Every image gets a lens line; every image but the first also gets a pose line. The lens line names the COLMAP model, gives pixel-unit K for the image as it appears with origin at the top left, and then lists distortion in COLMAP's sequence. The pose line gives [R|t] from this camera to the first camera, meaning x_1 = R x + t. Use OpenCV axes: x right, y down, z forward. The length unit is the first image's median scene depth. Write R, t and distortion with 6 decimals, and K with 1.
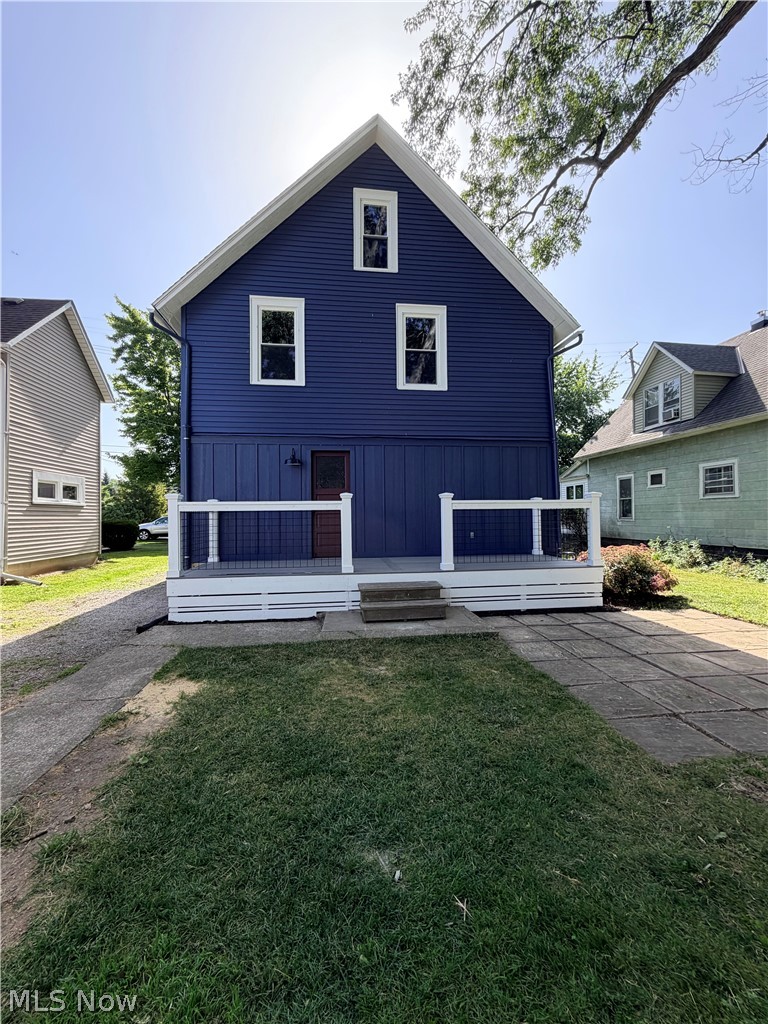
lens RADIAL K [[413.0, 0, 382.2], [0, 413.0, 510.4], [0, 0, 1]] dist [0.002717, 0.000459]
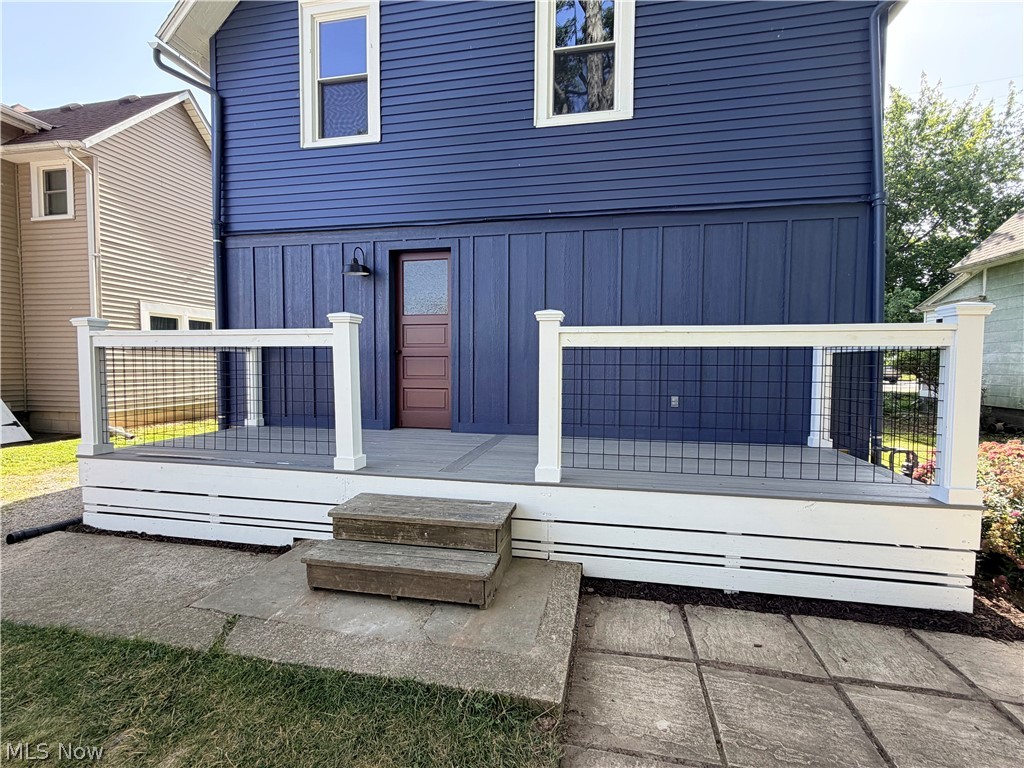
lens RADIAL K [[472.8, 0, 516.9], [0, 472.8, 385.5], [0, 0, 1]] dist [-0.001491, 0.001160]
pose [[0.948861, 0.030562, -0.314212, 0.246009], [-0.011006, 0.997900, 0.063824, 0.006171], [0.315503, -0.057102, 0.947205, 0.433764]]
